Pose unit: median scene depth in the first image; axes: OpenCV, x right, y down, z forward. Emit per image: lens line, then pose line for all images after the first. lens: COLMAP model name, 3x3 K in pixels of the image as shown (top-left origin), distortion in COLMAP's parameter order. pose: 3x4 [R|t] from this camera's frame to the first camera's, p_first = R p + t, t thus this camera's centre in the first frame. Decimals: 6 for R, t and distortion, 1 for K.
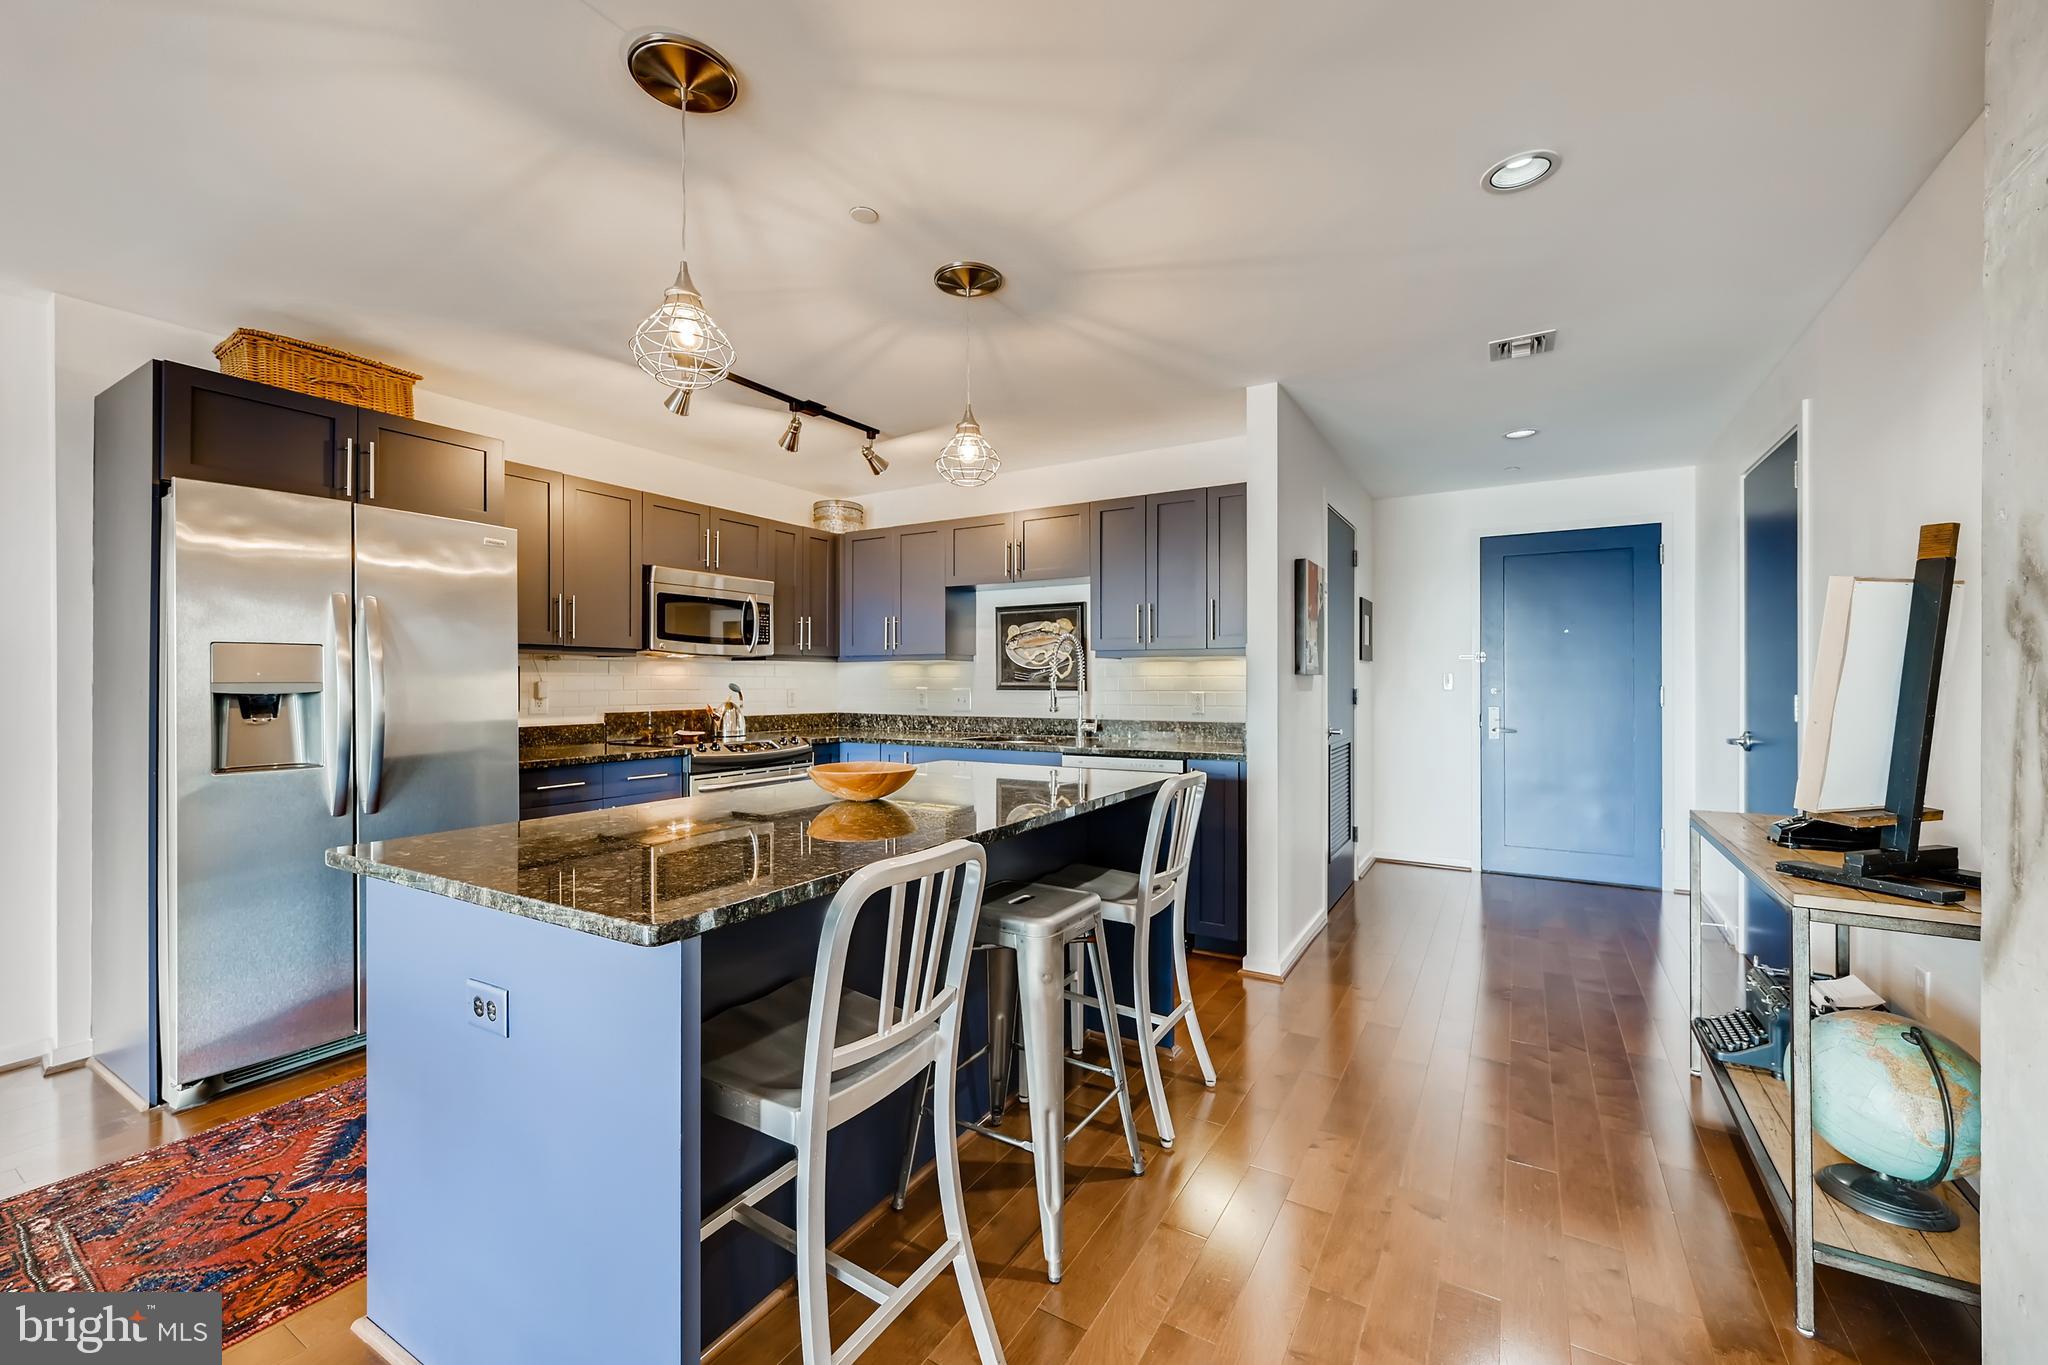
lens RADIAL K [[817.1, 0, 1024.0], [0, 817.1, 682.5], [0, 0, 1]] dist [0.000585, -0.000573]
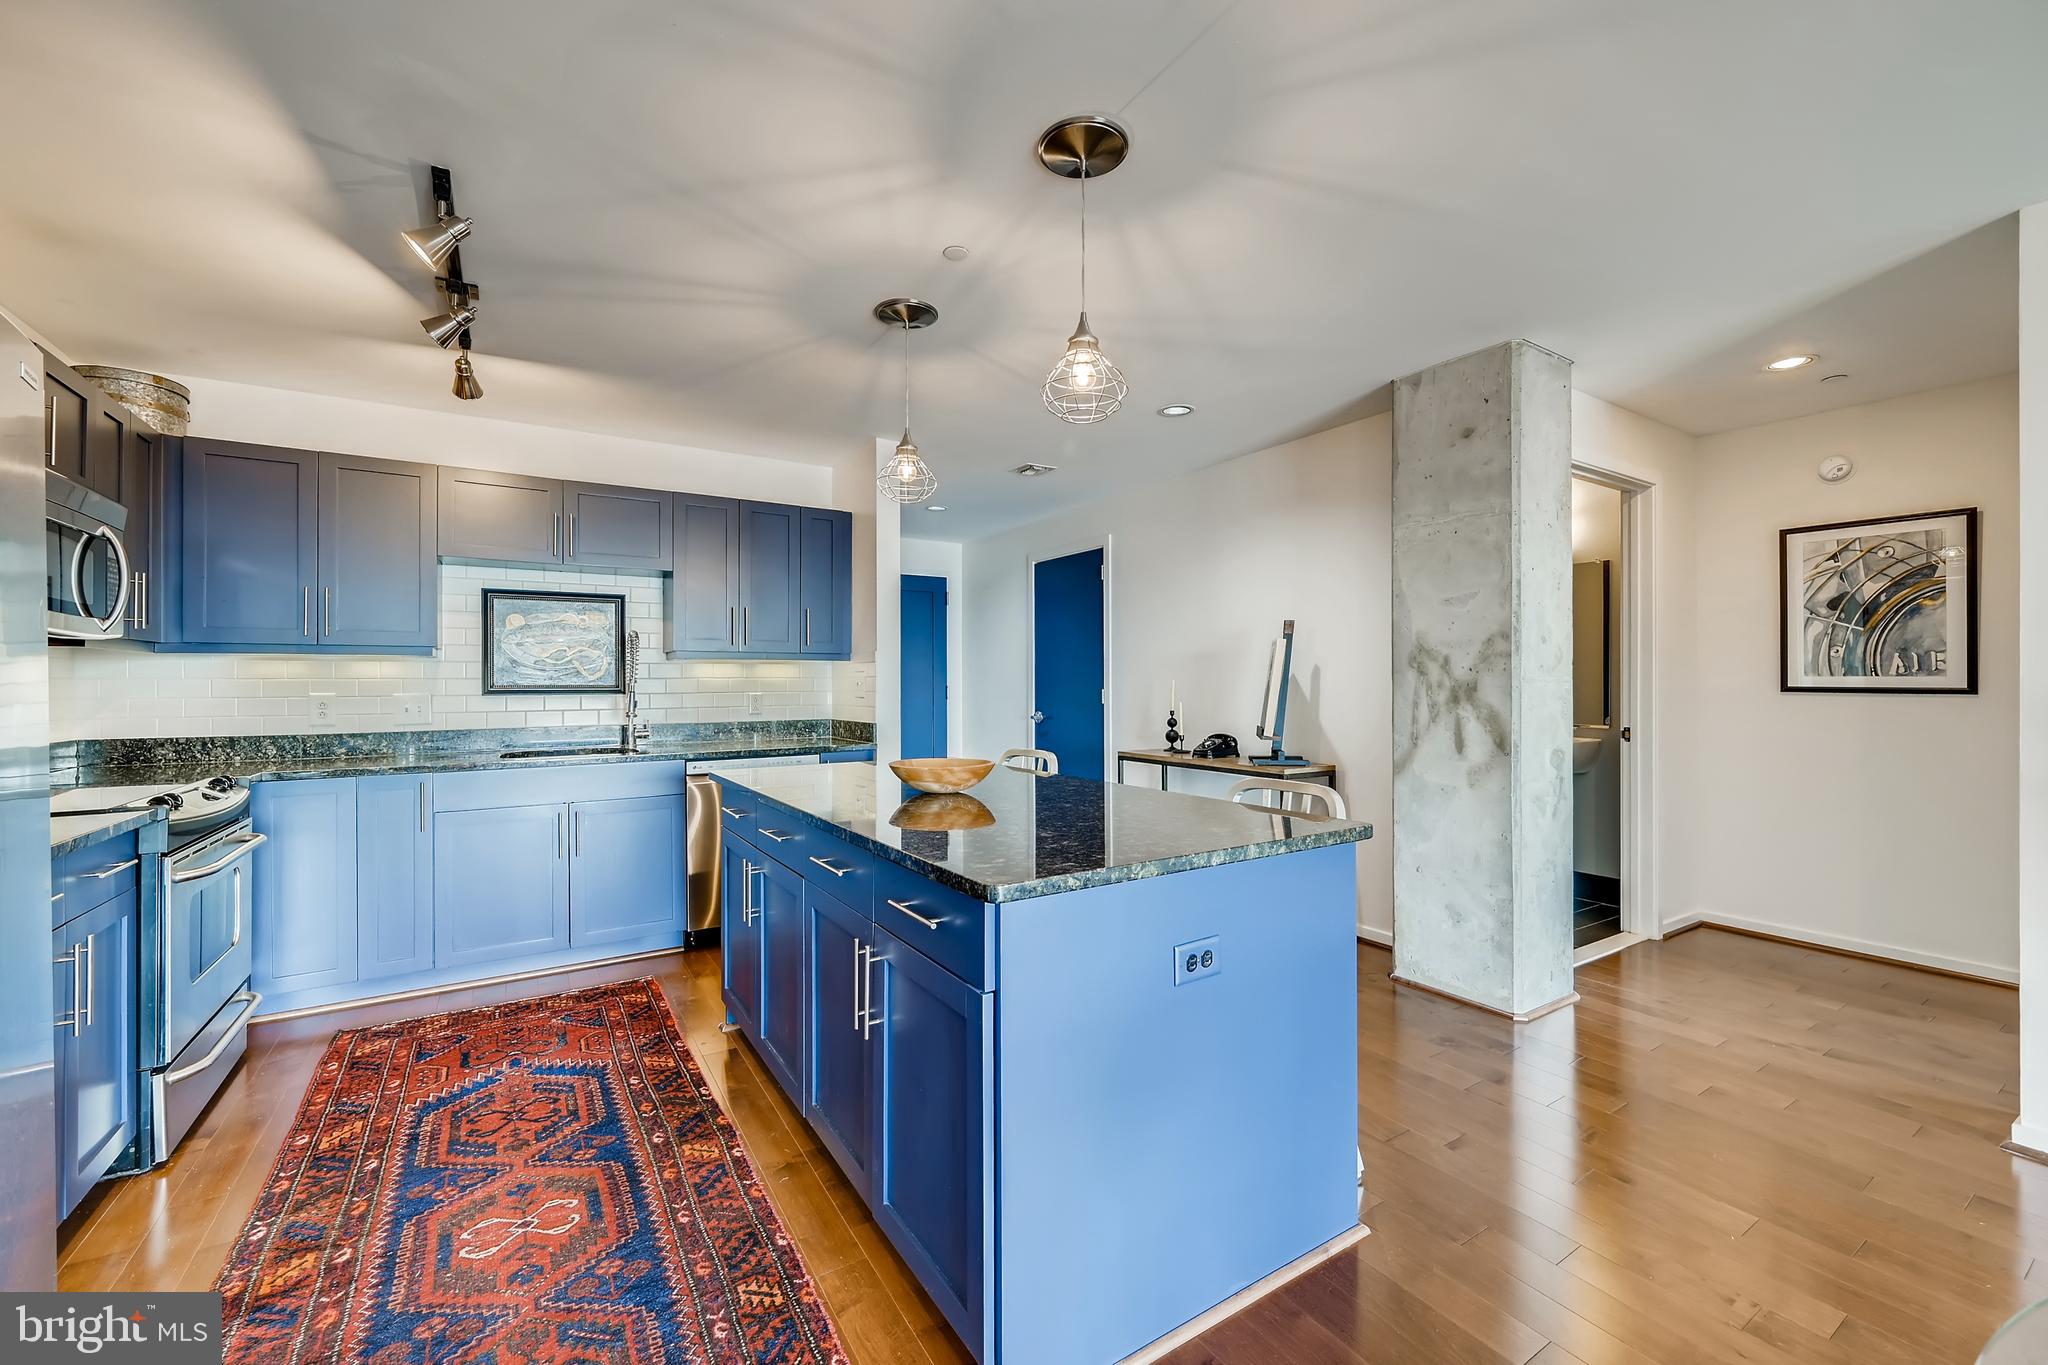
lens RADIAL K [[817.1, 0, 1024.0], [0, 817.1, 682.5], [0, 0, 1]] dist [0.000585, -0.000573]
pose [[0.440354, -0.003274, 0.897818, -0.817529], [0.004280, 0.999990, 0.001548, -0.002038], [-0.897814, 0.003162, 0.440364, 0.320087]]
